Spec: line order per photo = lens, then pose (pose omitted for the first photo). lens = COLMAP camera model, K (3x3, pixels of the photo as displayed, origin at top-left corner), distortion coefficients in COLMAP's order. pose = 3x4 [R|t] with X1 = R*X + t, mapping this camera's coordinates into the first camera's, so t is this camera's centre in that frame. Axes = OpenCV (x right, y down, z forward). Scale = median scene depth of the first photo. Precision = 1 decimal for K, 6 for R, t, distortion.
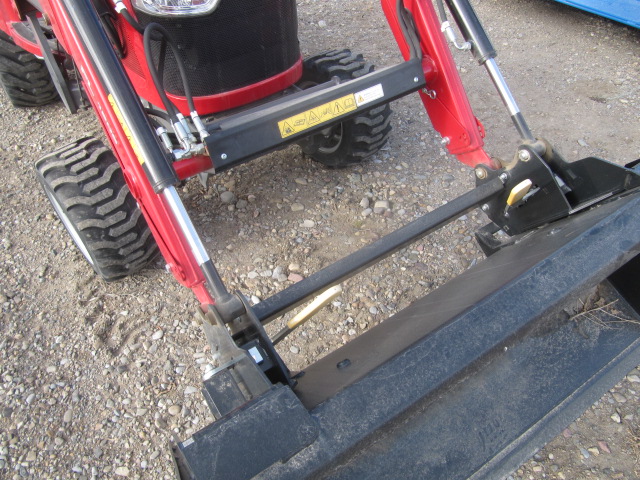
lens RADIAL K [[524.8, 0, 319.6], [0, 524.8, 241.1], [0, 0, 1]] dist [-0.070377, 0.038112]
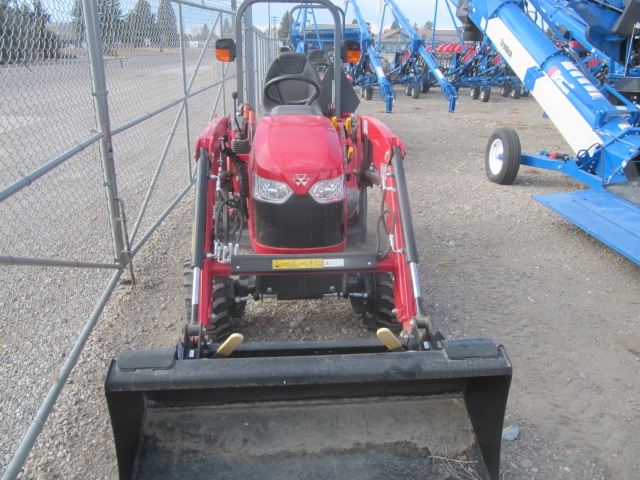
lens RADIAL K [[524.8, 0, 321.9], [0, 524.8, 241.0], [0, 0, 1]] dist [-0.070377, 0.038112]
pose [[0.868112, 0.224902, -0.442494, 0.711256], [-0.375412, 0.880687, -0.288887, 0.150869], [0.324727, 0.416904, 0.848966, -0.450718]]
